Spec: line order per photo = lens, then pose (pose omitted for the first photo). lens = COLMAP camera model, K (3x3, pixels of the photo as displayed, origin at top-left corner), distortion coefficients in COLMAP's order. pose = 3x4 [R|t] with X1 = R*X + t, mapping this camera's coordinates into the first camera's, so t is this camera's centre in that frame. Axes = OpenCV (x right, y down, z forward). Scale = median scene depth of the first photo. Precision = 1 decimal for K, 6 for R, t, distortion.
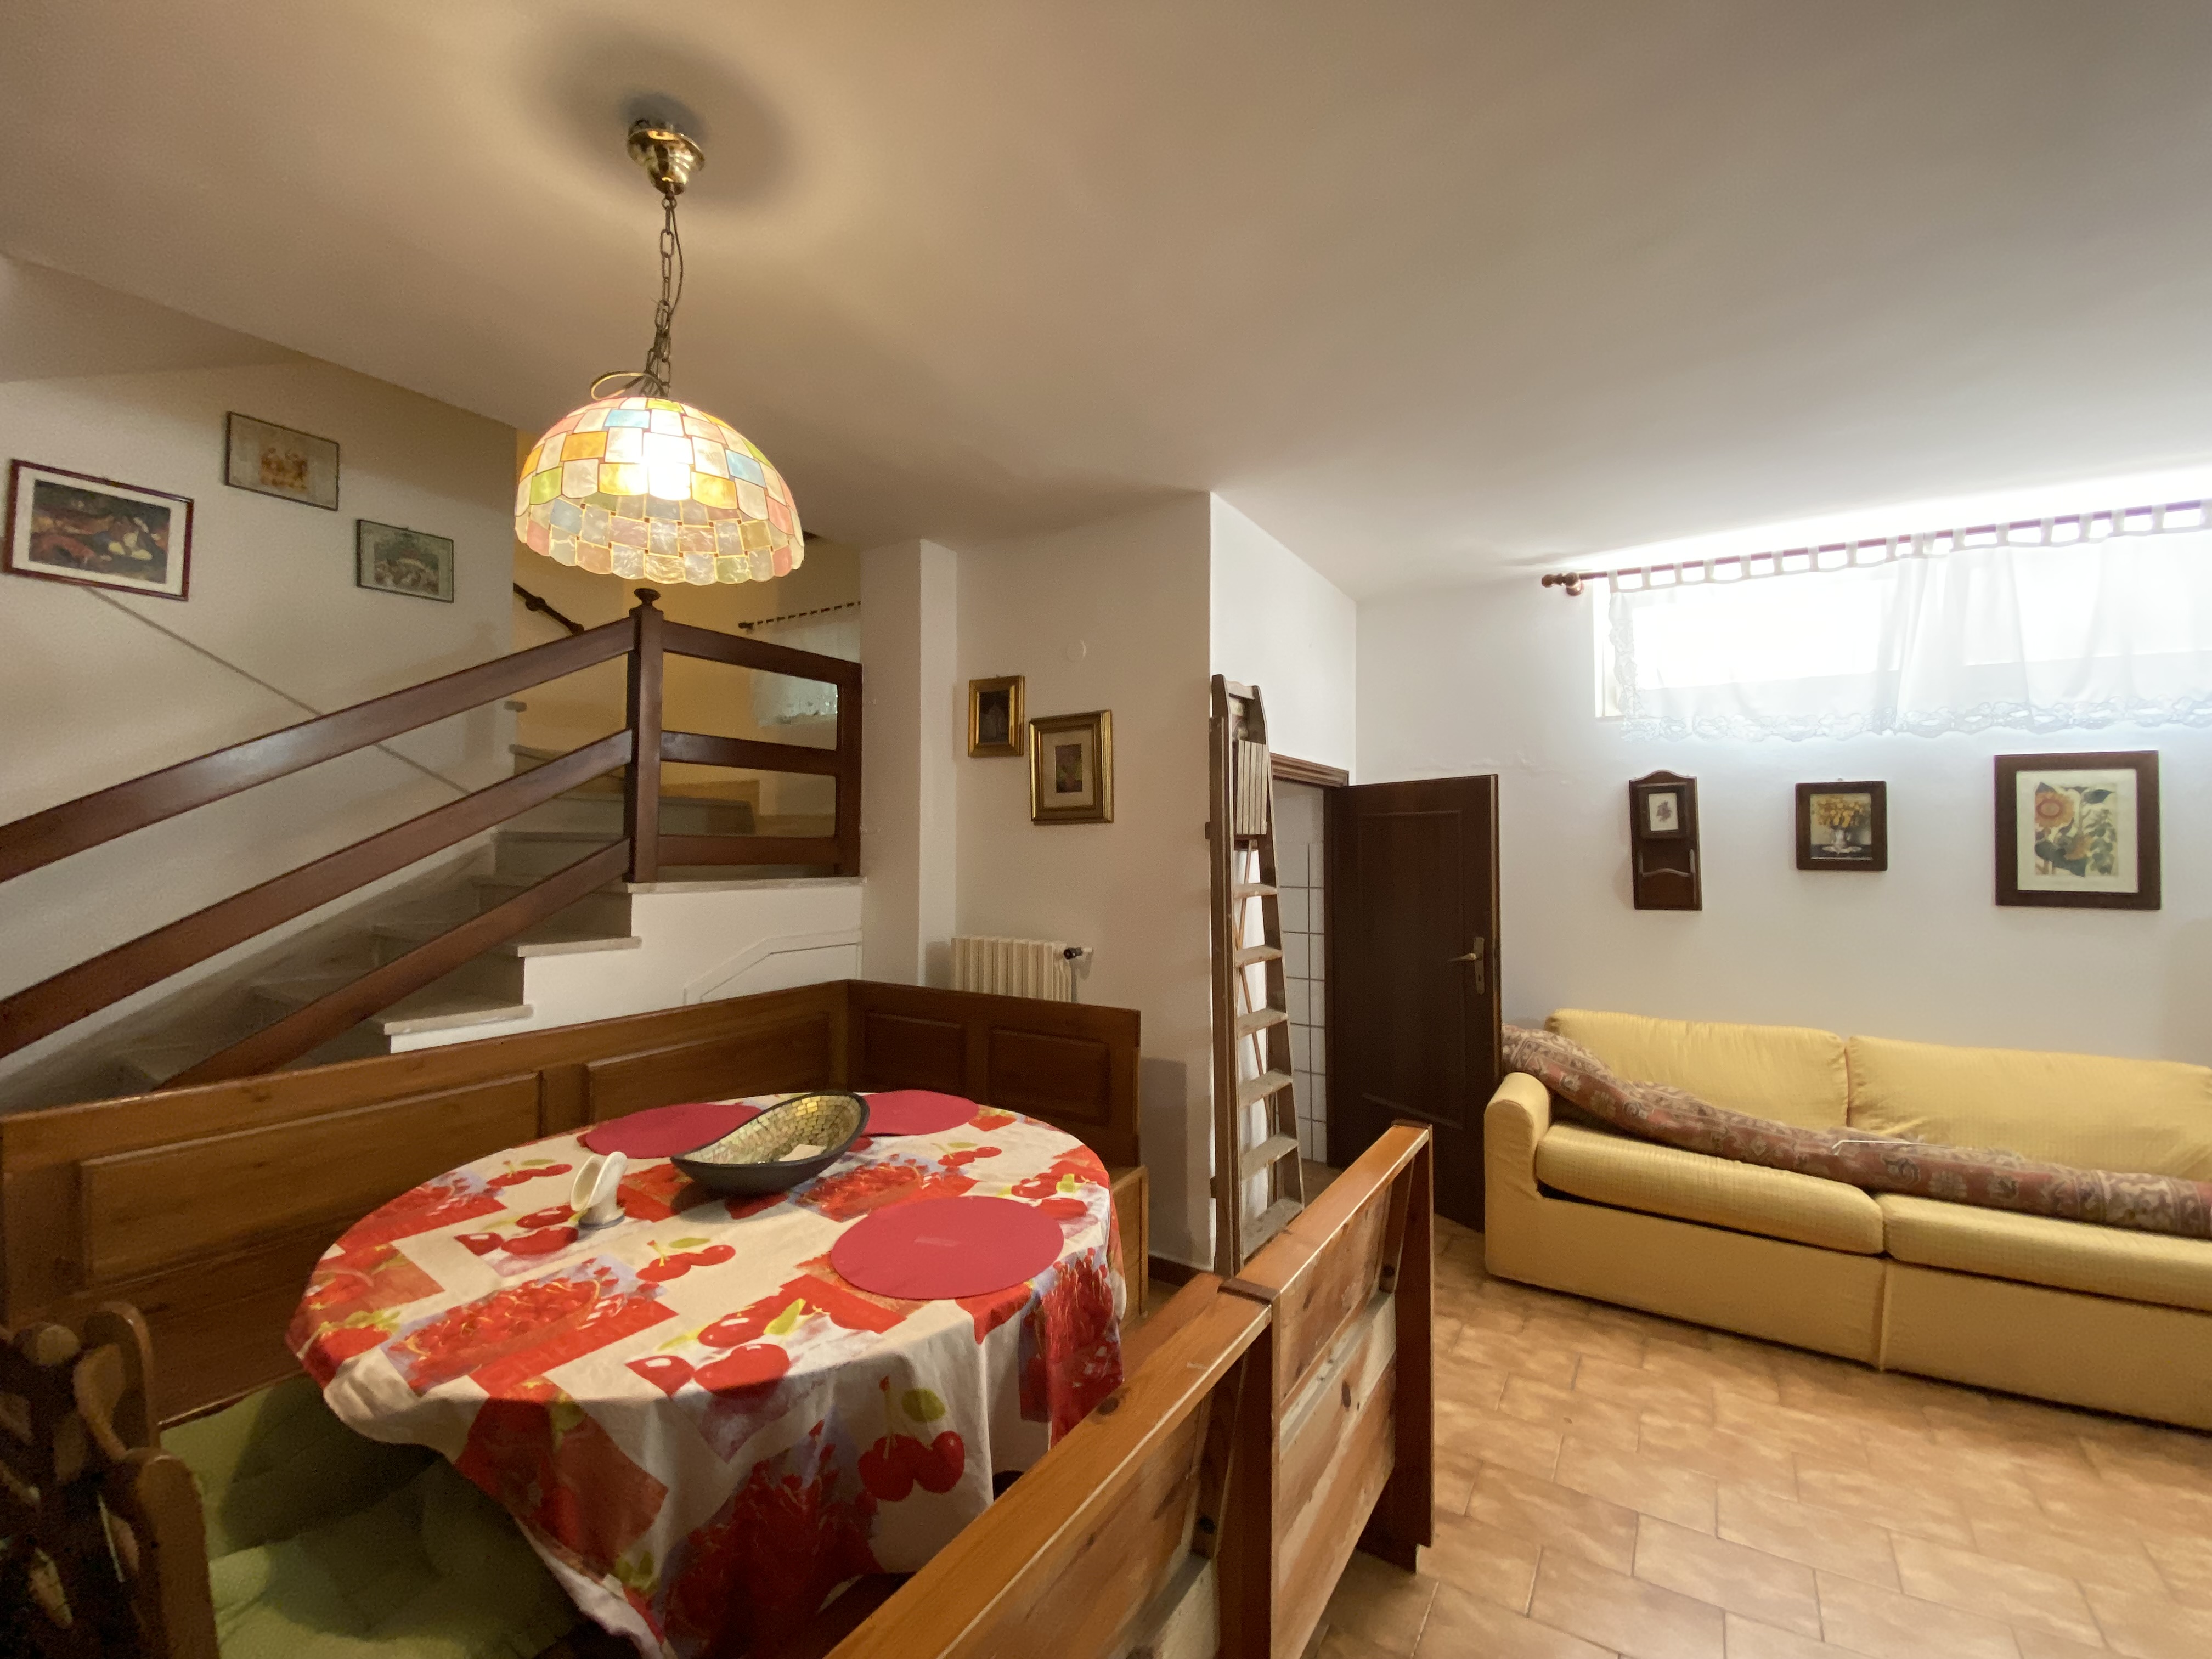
lens RADIAL K [[891.1, 0, 1106.0], [0, 891.1, 829.5], [0, 0, 1]] dist [0.046252, -0.035777]
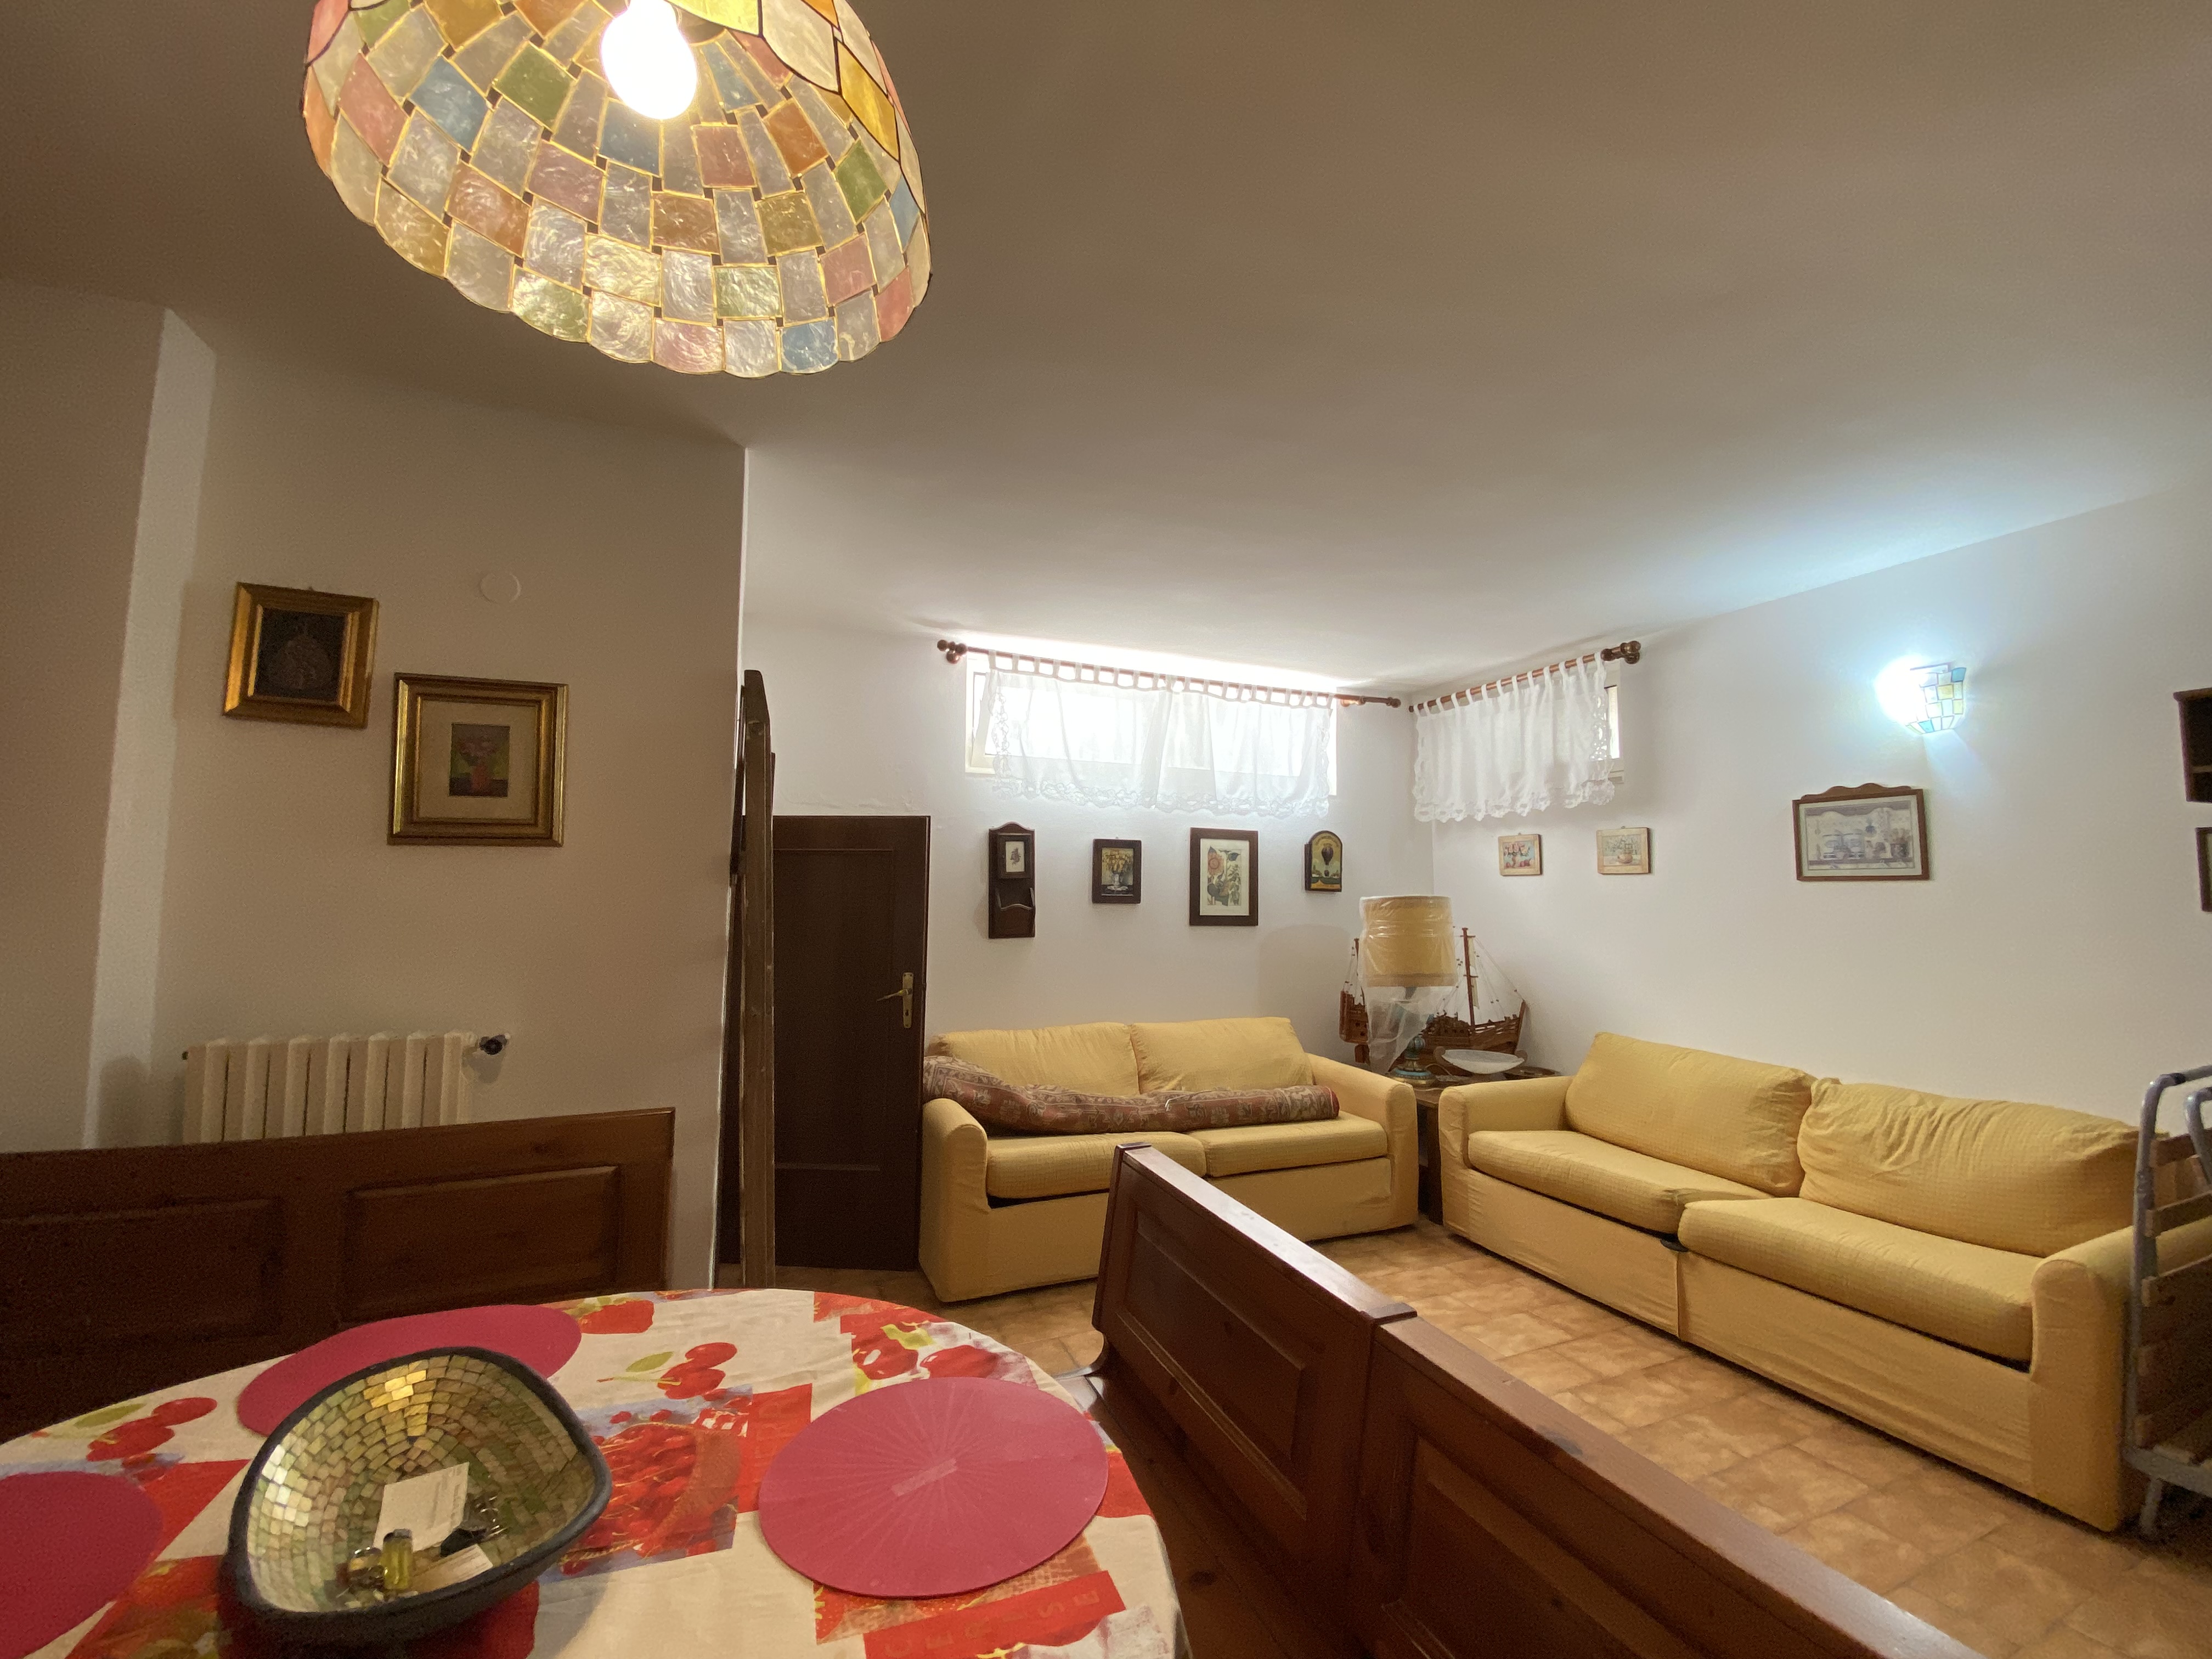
lens RADIAL K [[891.4, 0, 1108.2], [0, 891.4, 817.5], [0, 0, 1]] dist [0.045764, -0.036049]
pose [[0.567358, 0.070171, 0.820476, -0.334073], [-0.023267, 0.997331, -0.069208, 0.009188], [-0.823143, 0.020175, 0.567476, 0.246314]]
